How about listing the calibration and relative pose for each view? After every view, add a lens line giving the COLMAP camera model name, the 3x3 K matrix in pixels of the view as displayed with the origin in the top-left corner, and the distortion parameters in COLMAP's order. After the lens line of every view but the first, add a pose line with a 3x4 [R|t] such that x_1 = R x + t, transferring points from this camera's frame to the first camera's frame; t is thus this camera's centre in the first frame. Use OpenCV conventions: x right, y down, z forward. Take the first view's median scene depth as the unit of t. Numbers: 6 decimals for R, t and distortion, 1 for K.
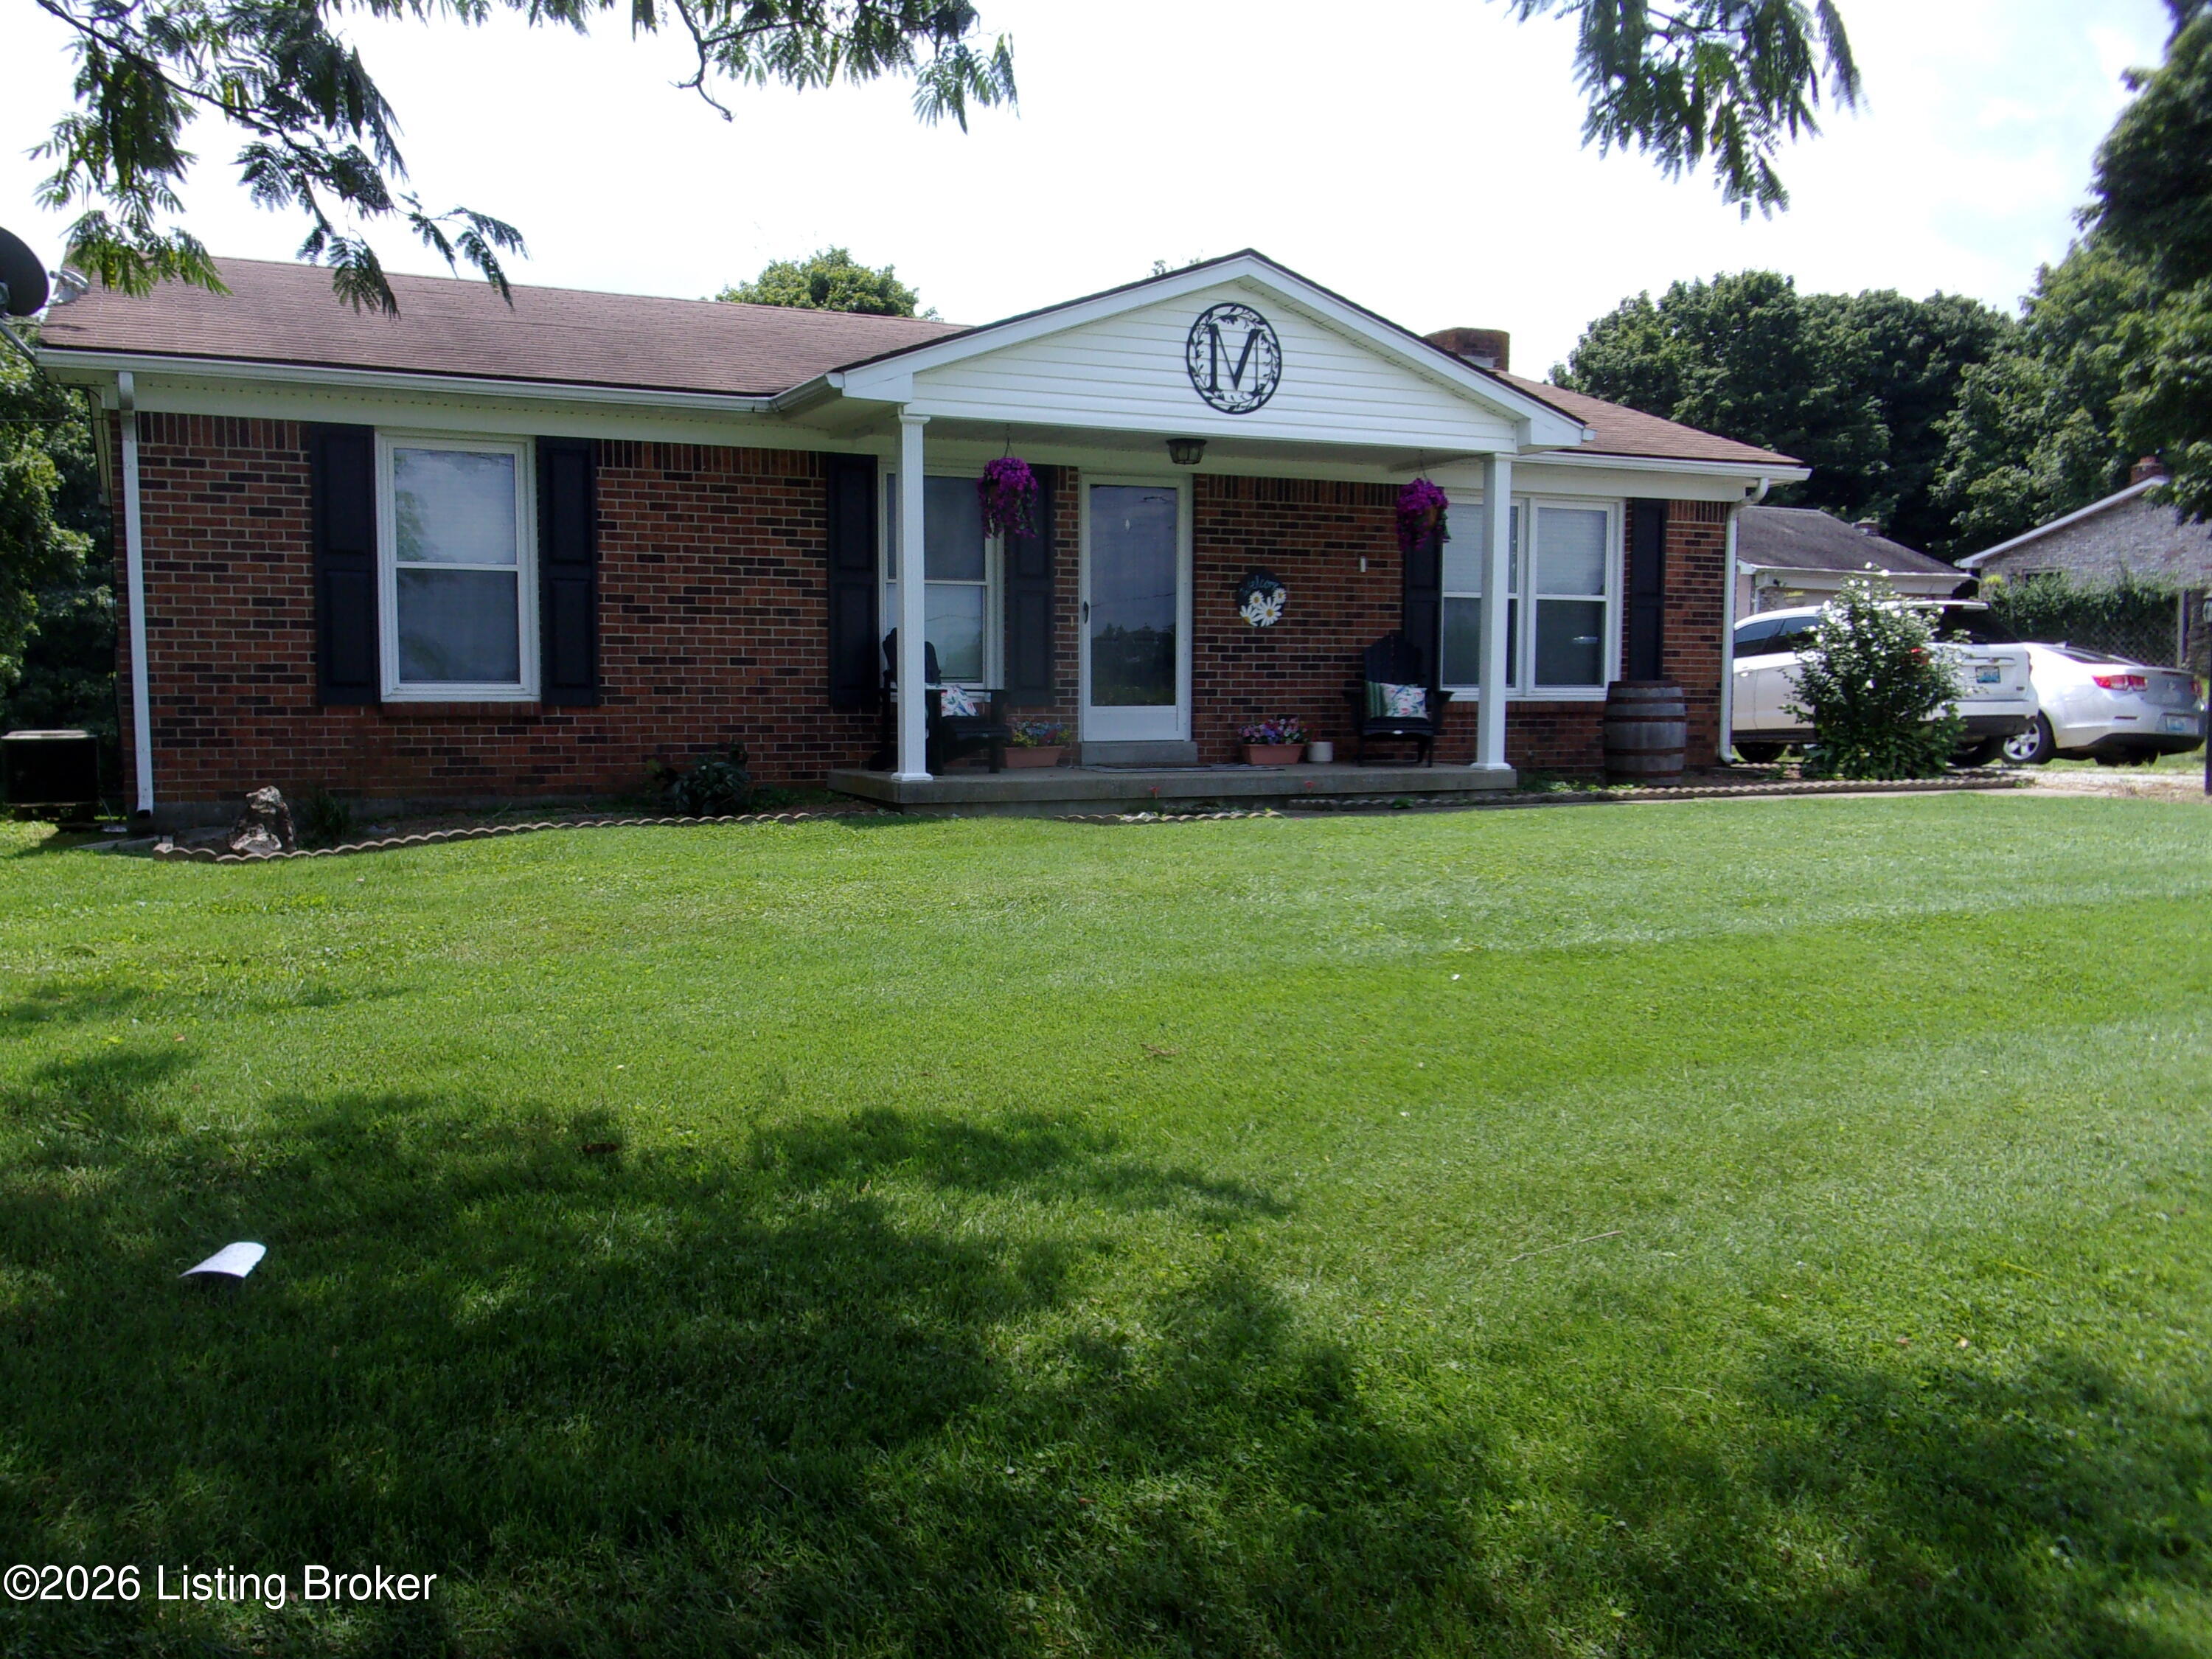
lens RADIAL K [[1822.1, 0, 1047.3], [0, 1822.1, 827.4], [0, 0, 1]] dist [0.038251, -0.075440]
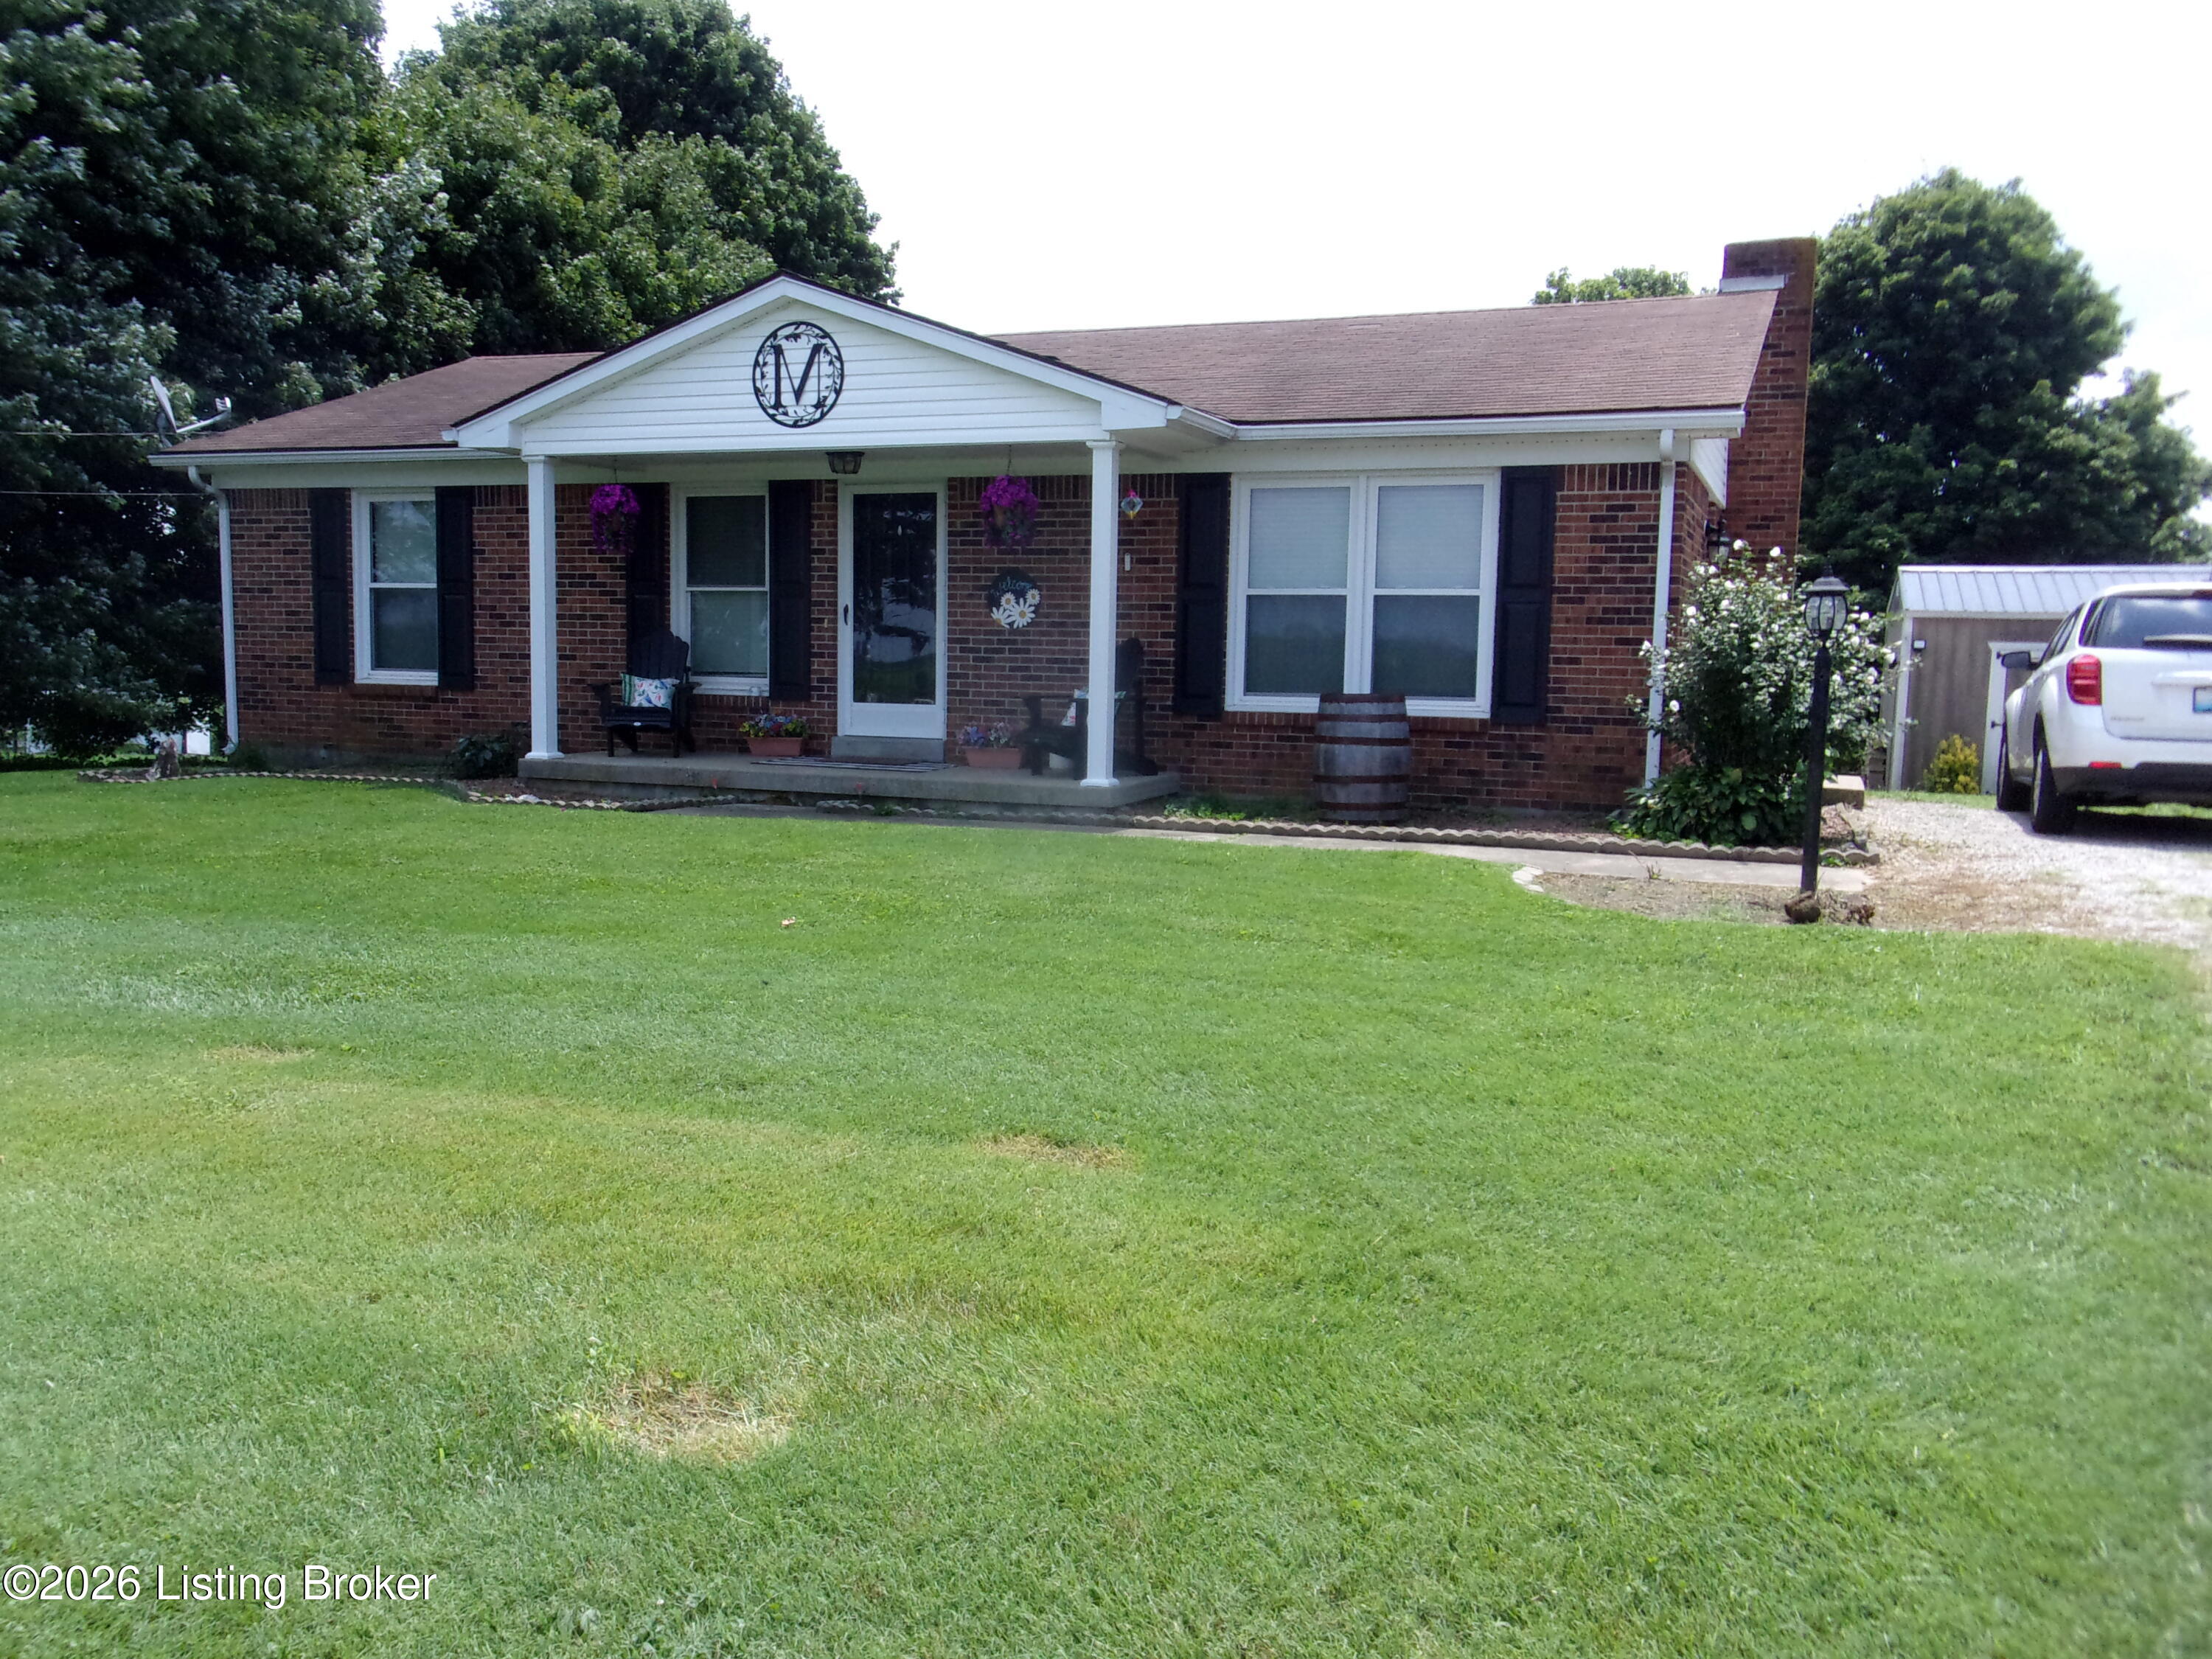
lens RADIAL K [[1822.1, 0, 1047.3], [0, 1822.1, 827.4], [0, 0, 1]] dist [0.038251, -0.075440]
pose [[0.698941, 0.079439, -0.710754, 0.953727], [-0.071508, 0.996594, 0.041066, -0.050506], [0.711596, 0.022122, 0.702241, 0.366652]]
